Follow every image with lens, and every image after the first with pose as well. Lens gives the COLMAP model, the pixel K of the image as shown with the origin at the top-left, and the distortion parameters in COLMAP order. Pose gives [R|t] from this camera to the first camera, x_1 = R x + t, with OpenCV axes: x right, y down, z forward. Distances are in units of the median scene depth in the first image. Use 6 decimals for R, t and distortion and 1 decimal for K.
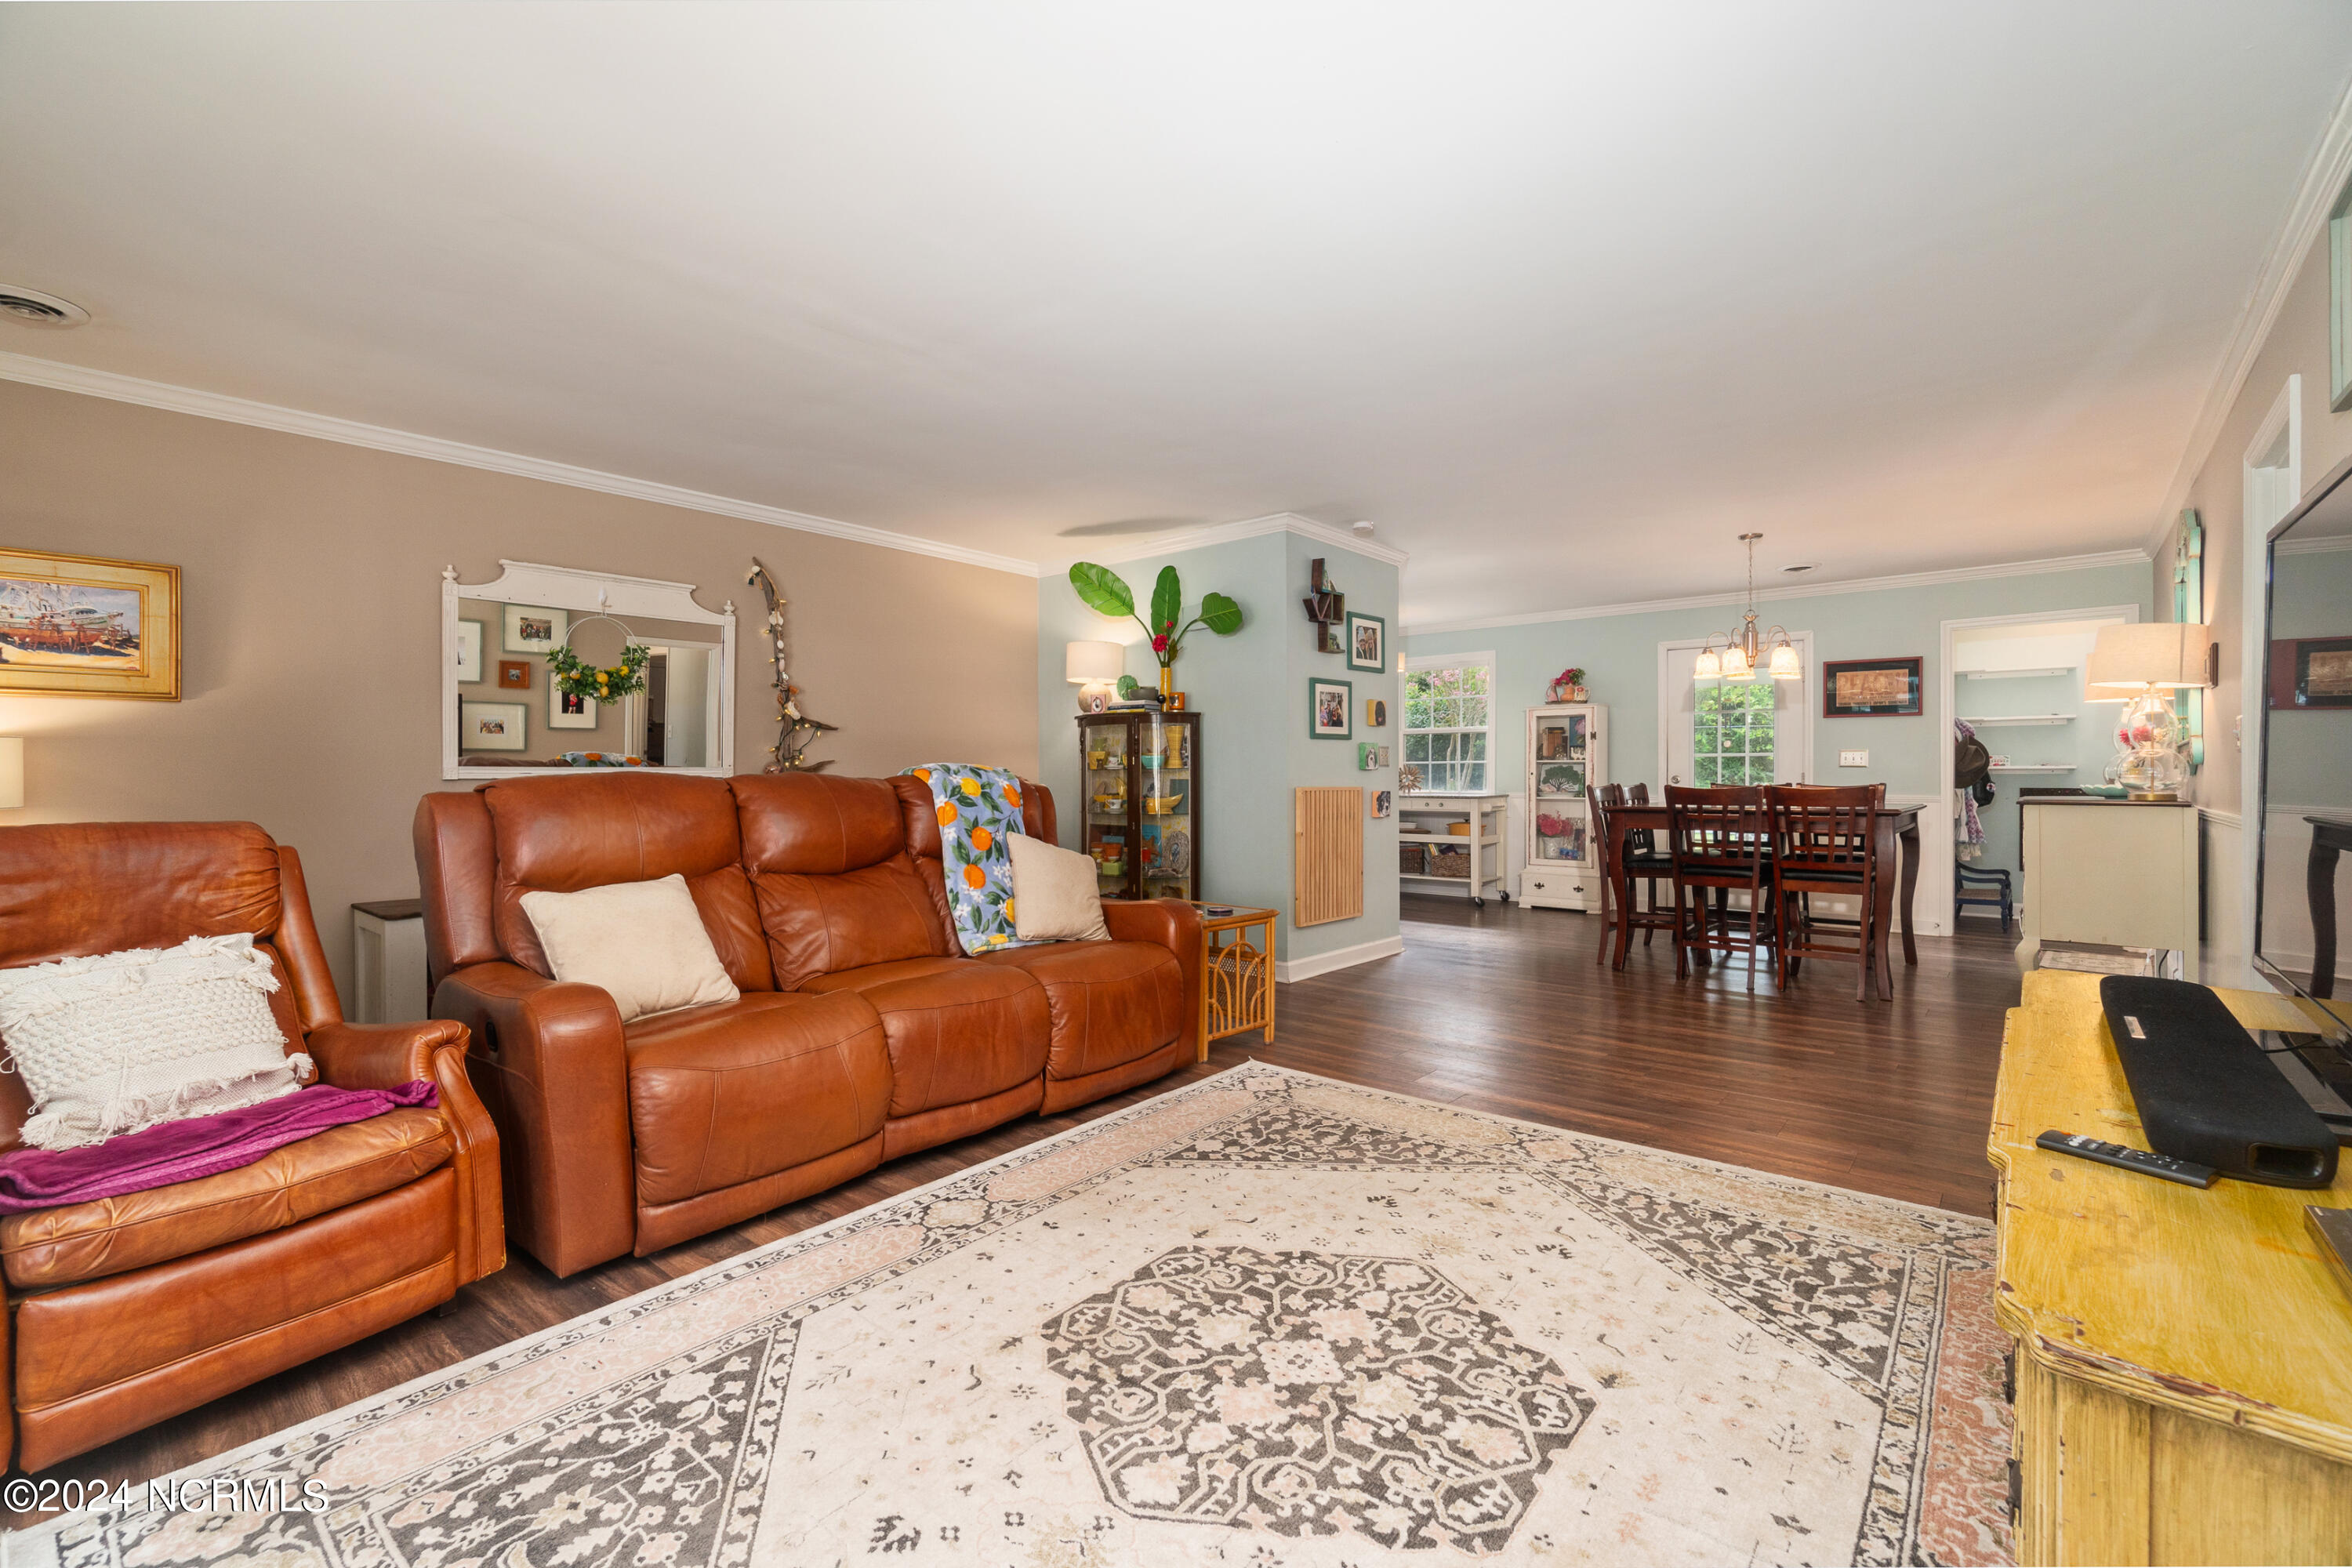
lens RADIAL K [[1004.4, 0, 1178.6], [0, 1004.4, 780.9], [0, 0, 1]] dist [-0.000944, -0.000084]
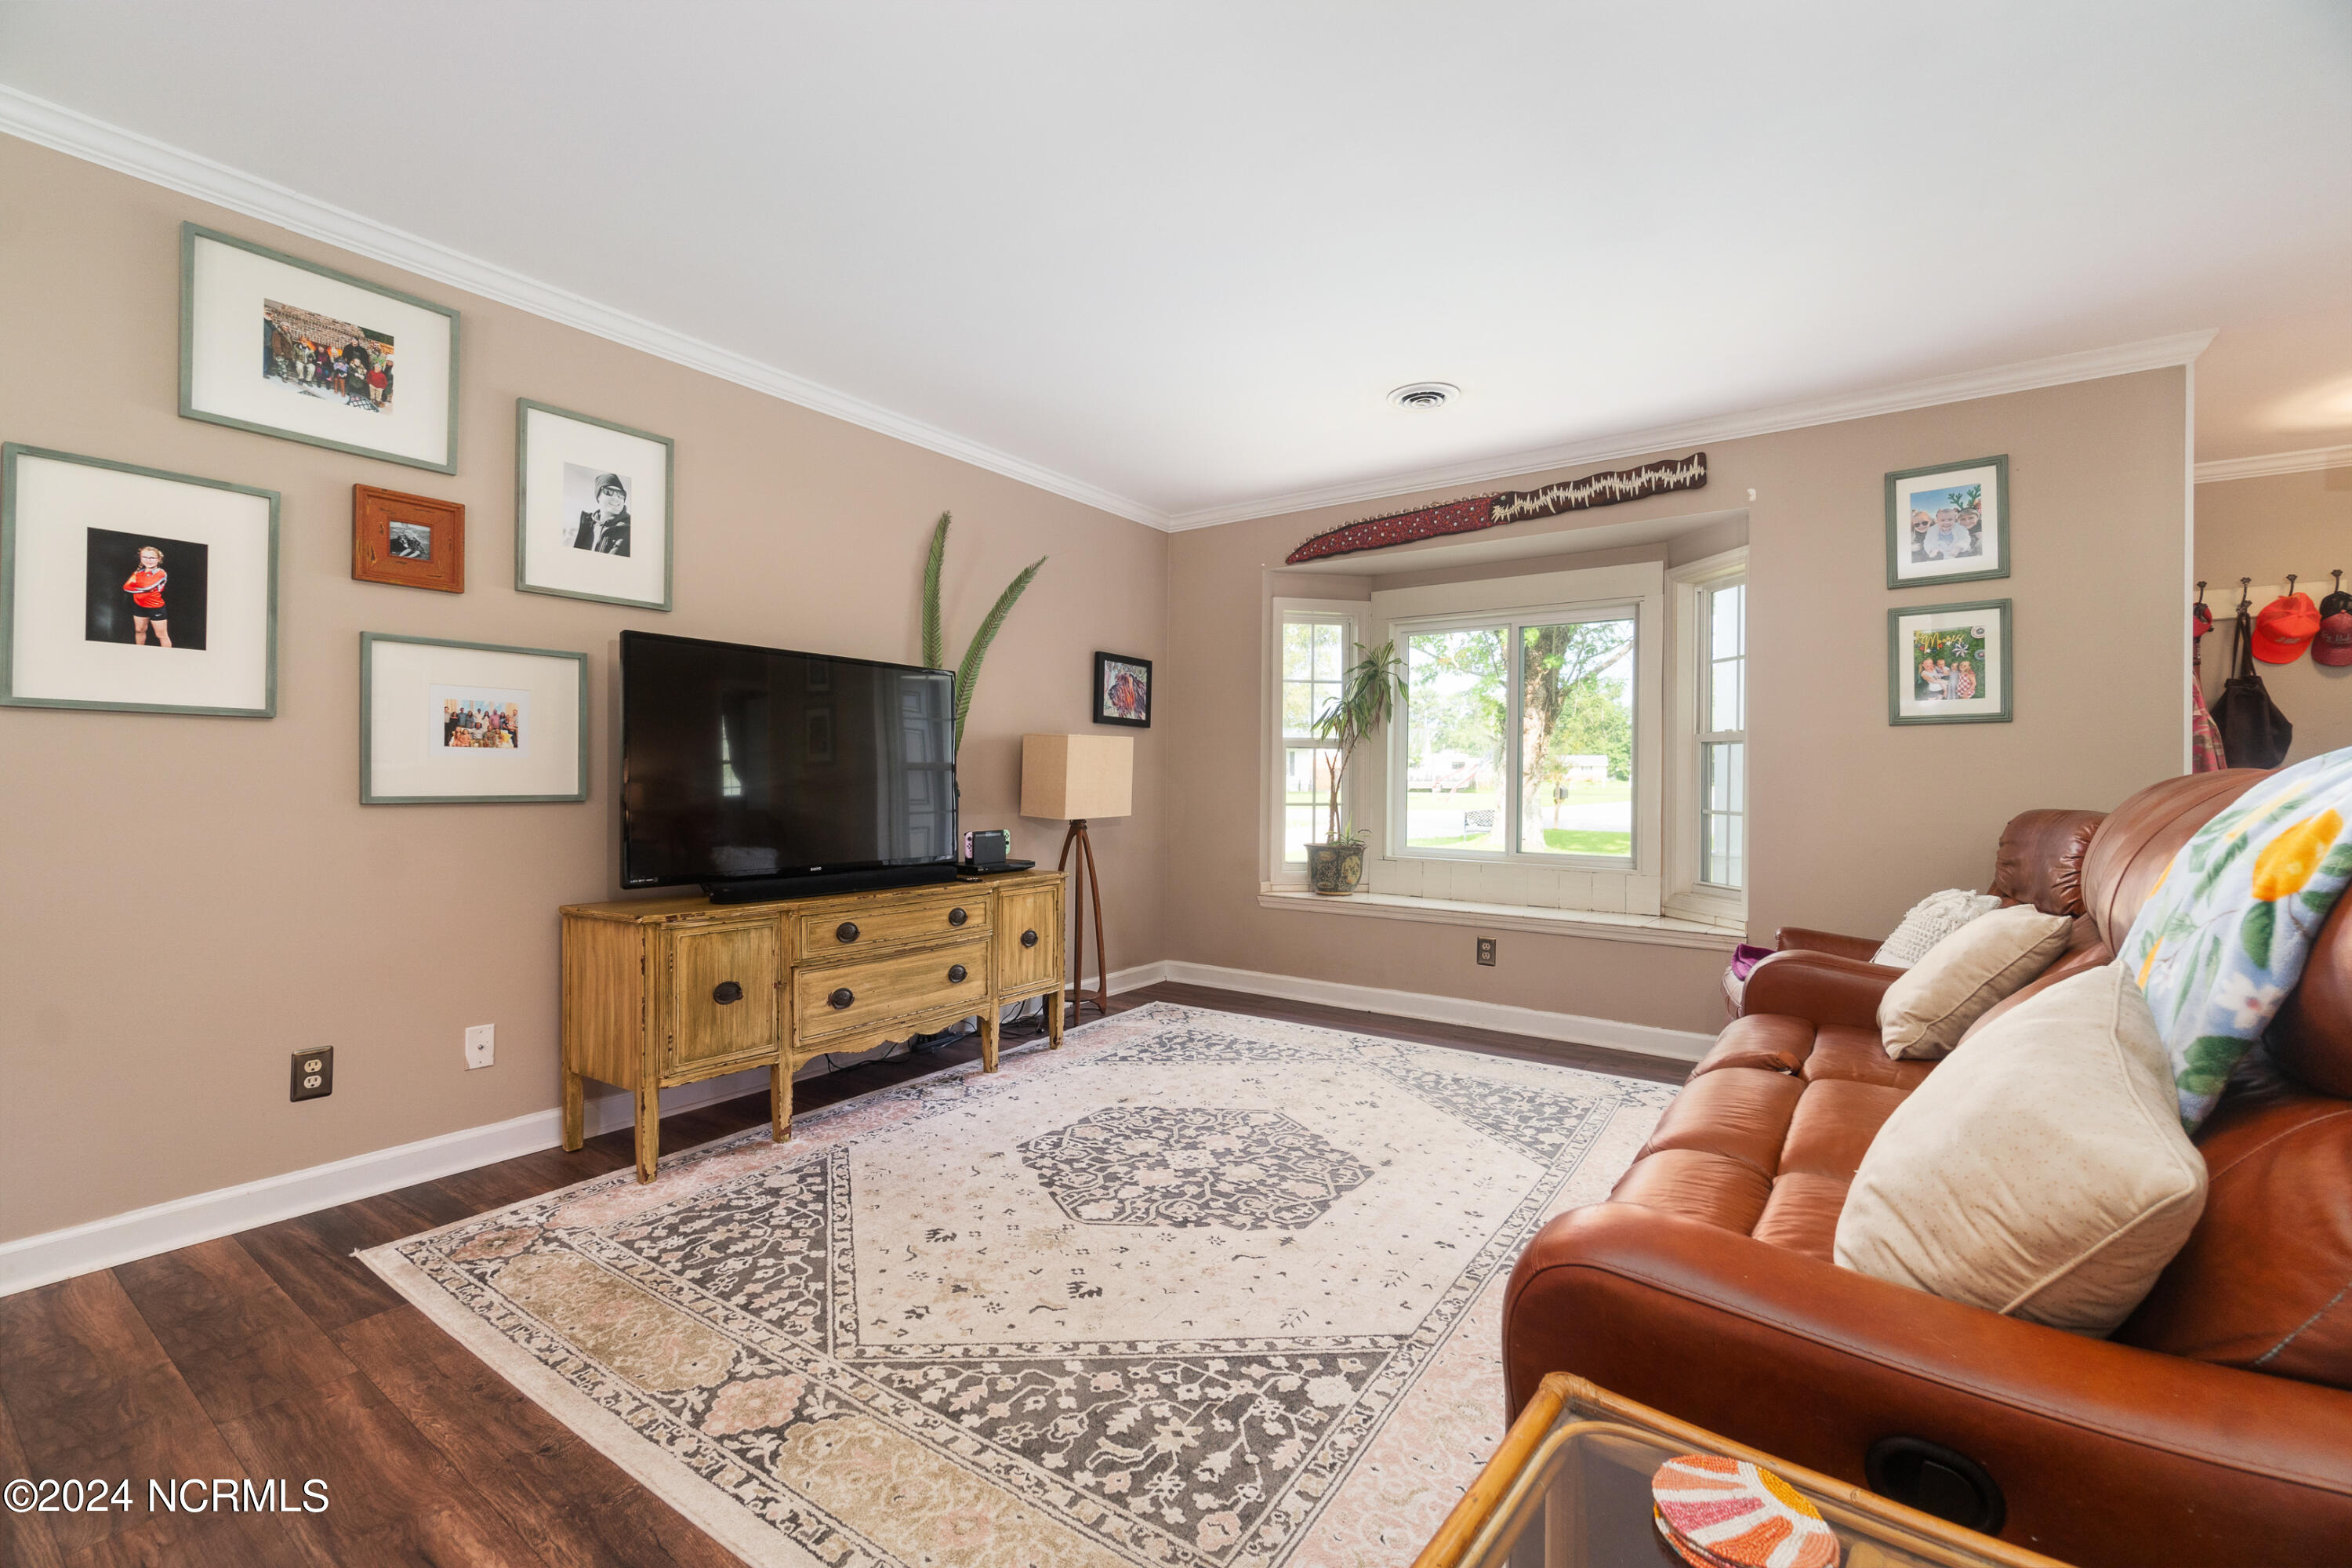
lens RADIAL K [[1004.4, 0, 1172.4], [0, 1004.4, 778.9], [0, 0, 1]] dist [-0.000944, -0.000084]
pose [[-0.996399, -0.002766, -0.084738, 0.231951], [-0.003507, 0.999957, 0.008589, -0.009942], [0.084710, 0.008855, -0.996366, 2.087835]]
